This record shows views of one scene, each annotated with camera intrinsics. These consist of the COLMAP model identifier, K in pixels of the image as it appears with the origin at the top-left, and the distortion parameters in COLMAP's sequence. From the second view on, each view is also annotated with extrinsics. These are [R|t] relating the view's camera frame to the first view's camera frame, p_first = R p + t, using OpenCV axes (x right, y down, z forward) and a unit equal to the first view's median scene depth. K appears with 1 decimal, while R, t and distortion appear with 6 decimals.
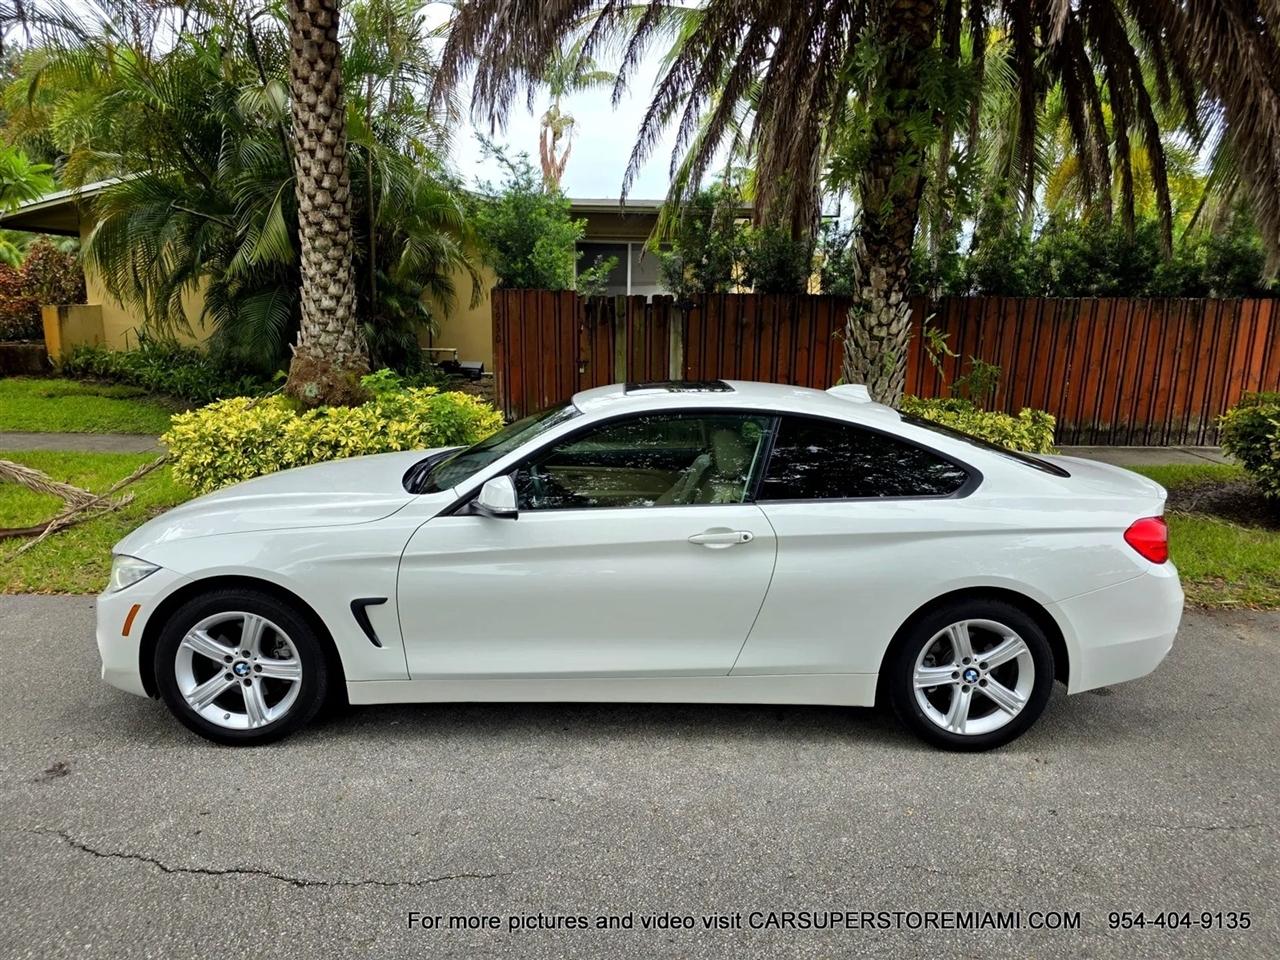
lens RADIAL K [[877.1, 0, 644.4], [0, 877.1, 471.1], [0, 0, 1]] dist [0.045076, -0.040392]
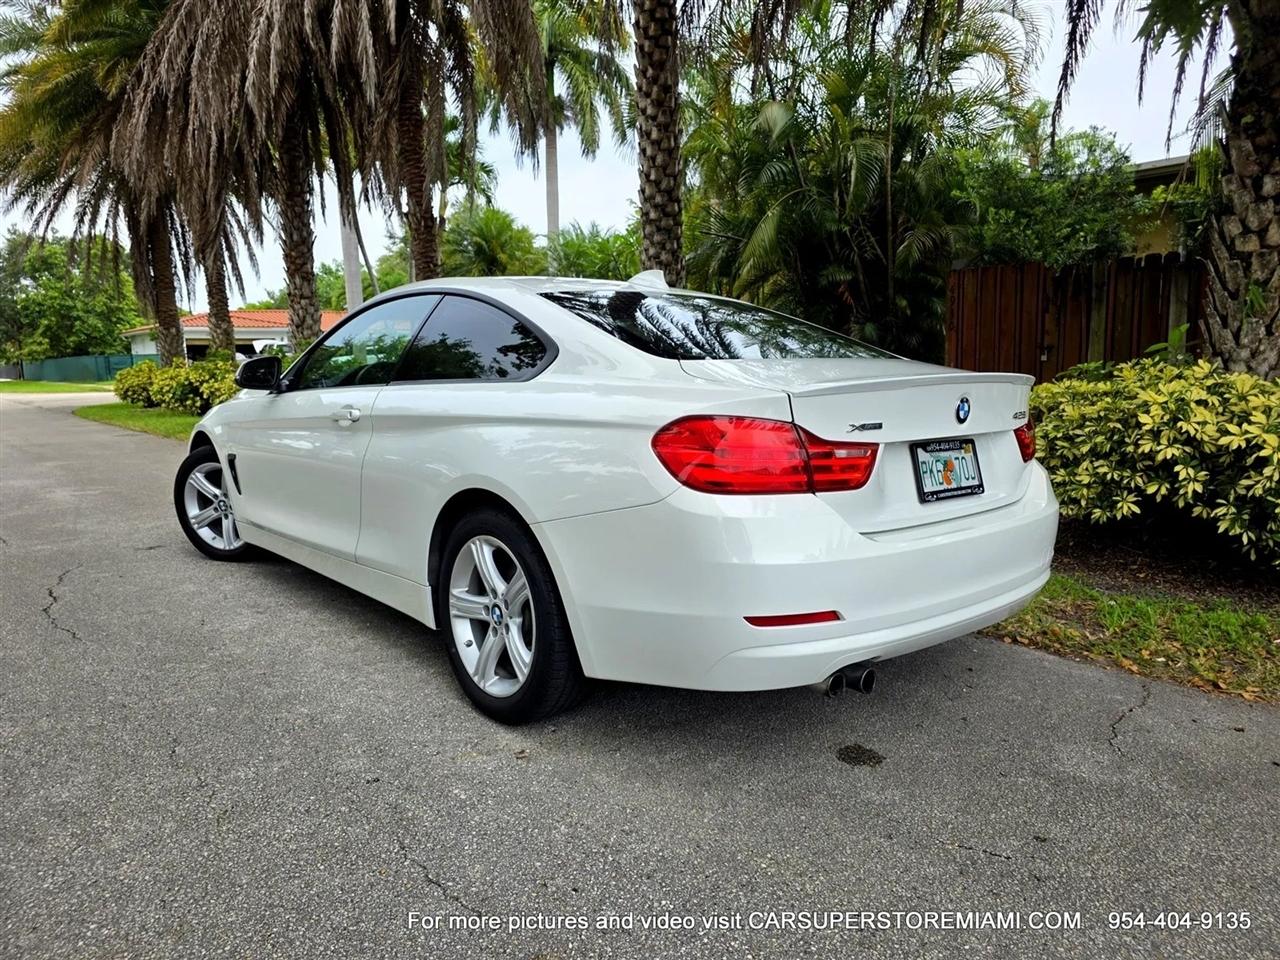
lens RADIAL K [[877.1, 0, 648.7], [0, 877.1, 471.9], [0, 0, 1]] dist [0.045076, -0.040392]
pose [[0.633424, 0.069110, -0.770712, 0.529276], [-0.109707, 0.993963, -0.001035, 0.050362], [0.765988, 0.085208, 0.637183, 0.317811]]
